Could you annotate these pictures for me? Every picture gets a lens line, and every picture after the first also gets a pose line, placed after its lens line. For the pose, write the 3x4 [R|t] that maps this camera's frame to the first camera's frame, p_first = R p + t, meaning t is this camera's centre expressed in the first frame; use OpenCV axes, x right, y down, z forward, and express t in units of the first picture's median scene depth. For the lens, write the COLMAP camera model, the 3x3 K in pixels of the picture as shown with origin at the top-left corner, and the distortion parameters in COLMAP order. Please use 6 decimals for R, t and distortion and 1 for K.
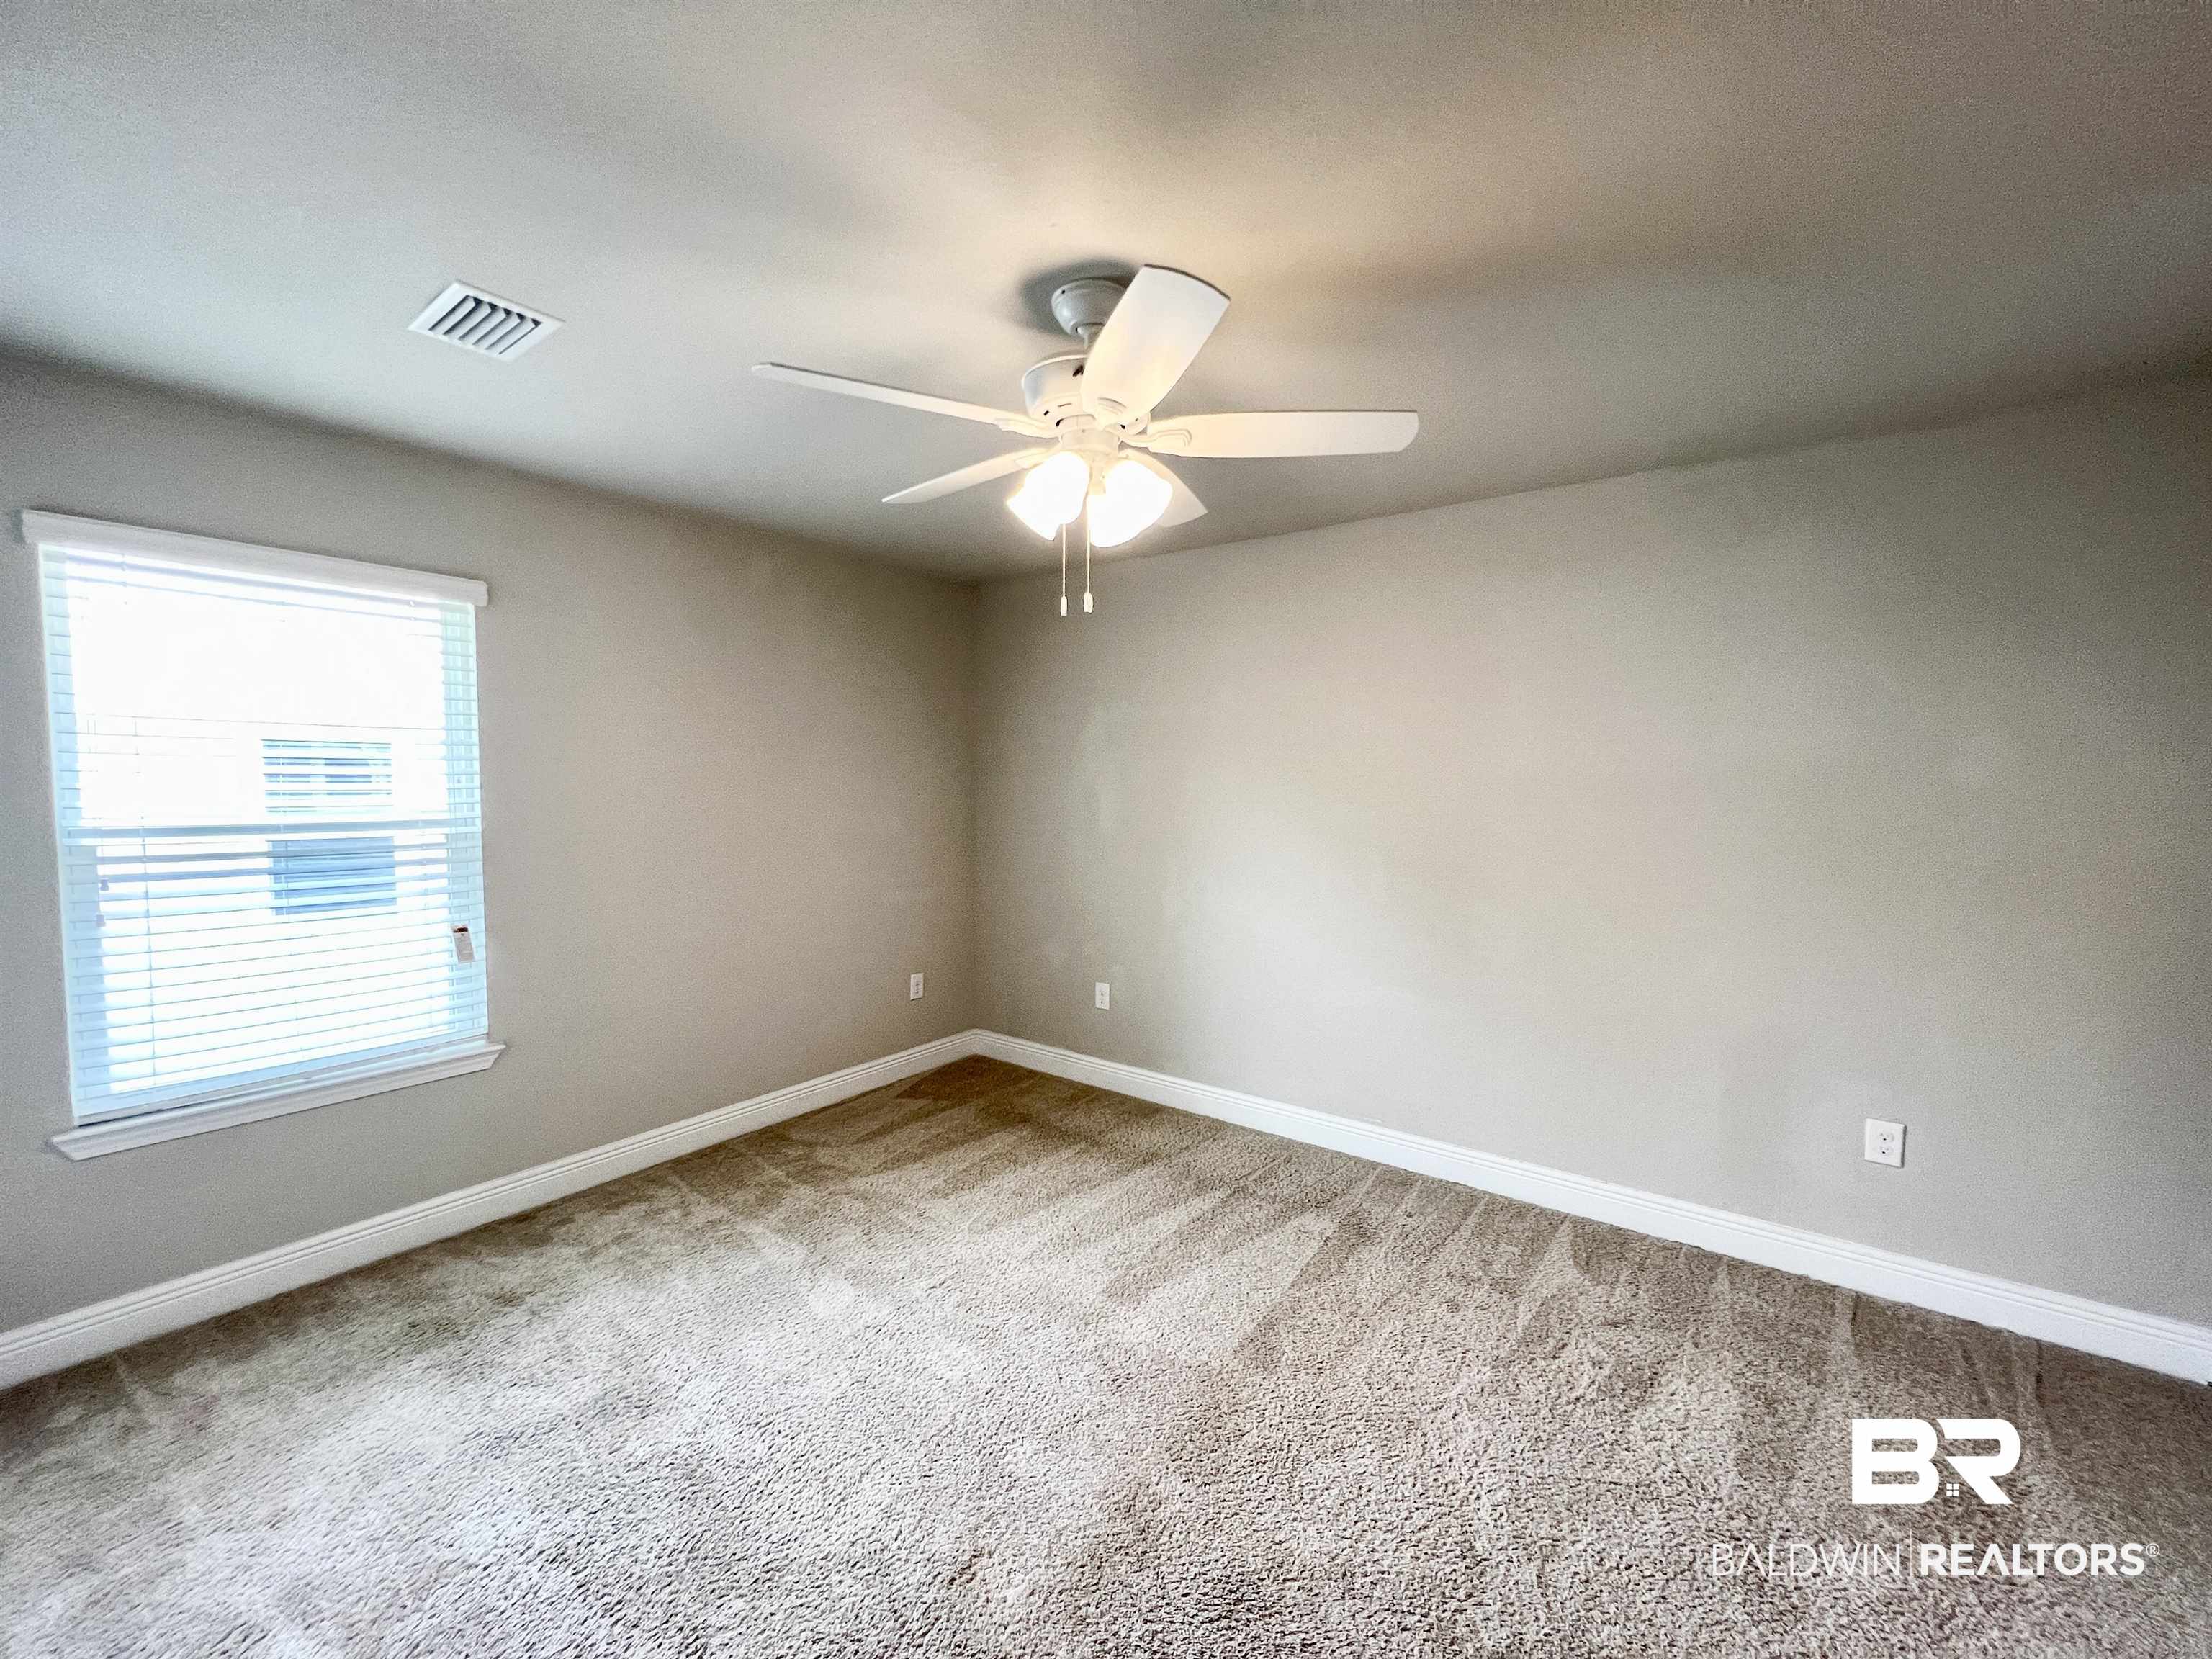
lens RADIAL K [[885.3, 0, 1101.0], [0, 885.3, 820.7], [0, 0, 1]] dist [-0.001770, 0.000440]
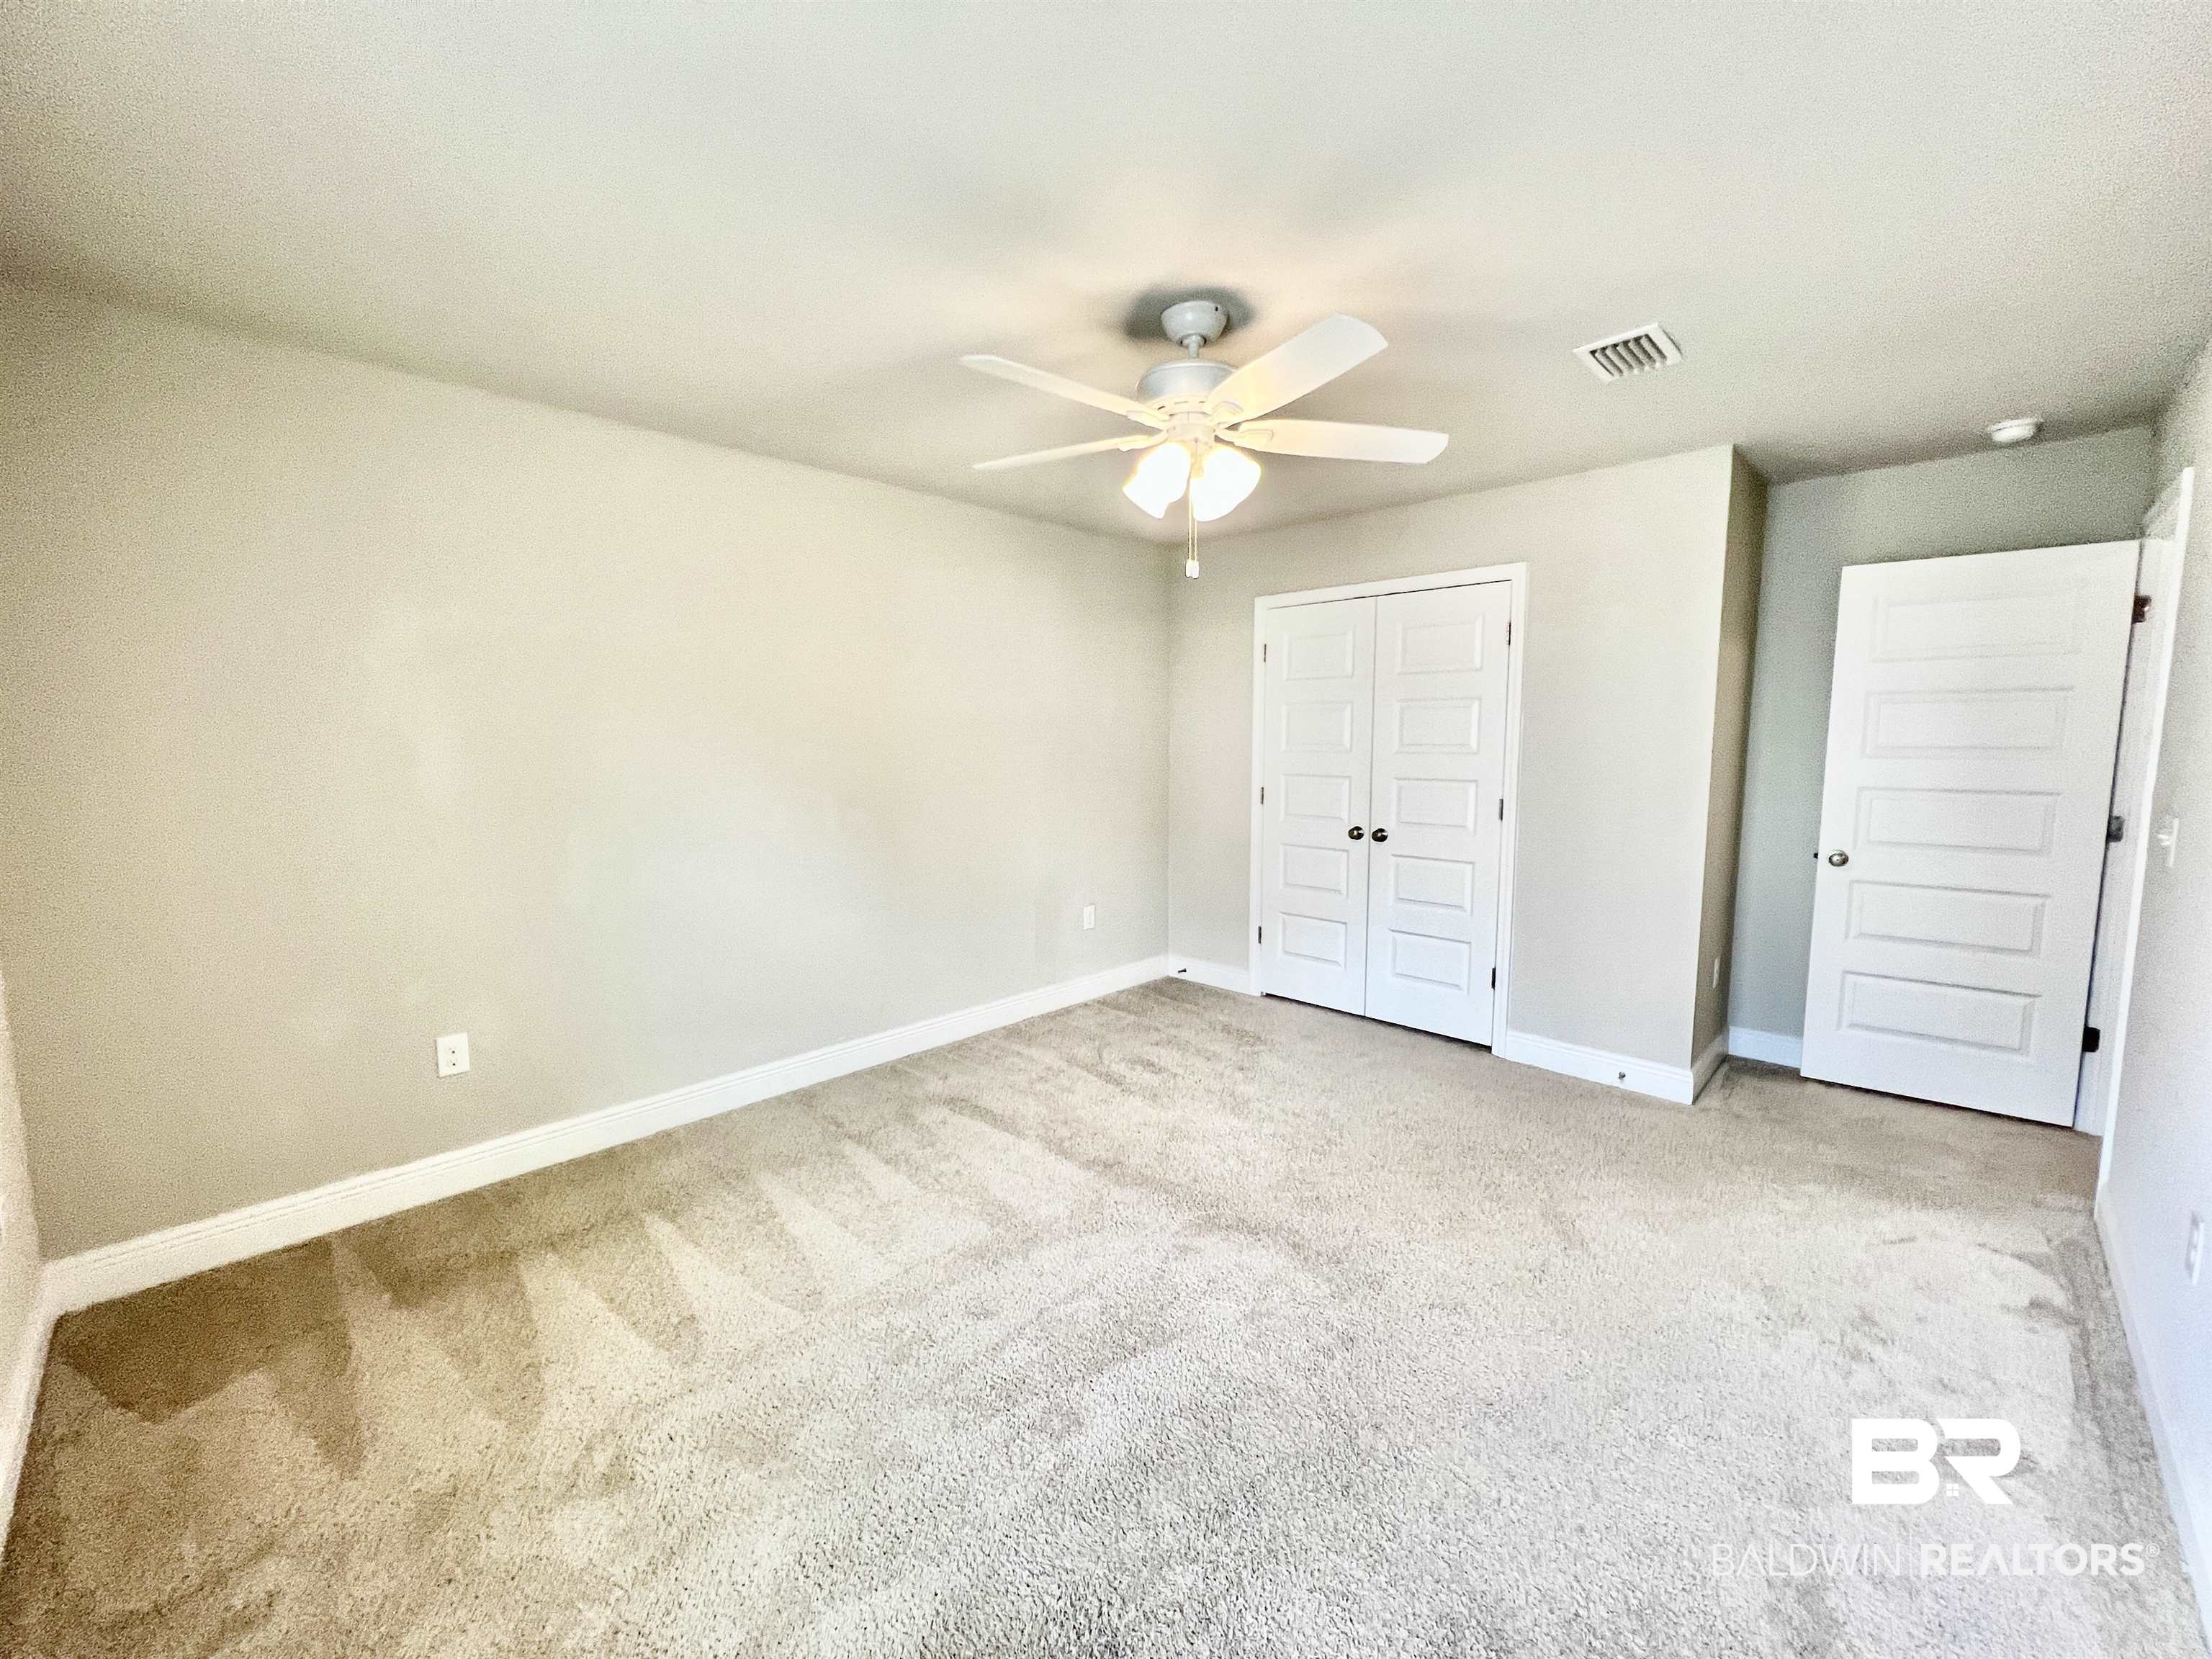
lens RADIAL K [[885.3, 0, 1101.0], [0, 885.3, 820.7], [0, 0, 1]] dist [-0.001770, 0.000440]
pose [[0.127236, -0.104483, 0.986354, -0.753827], [0.051307, 0.993798, 0.098653, -0.017404], [-0.990545, 0.038055, 0.131808, 0.582701]]
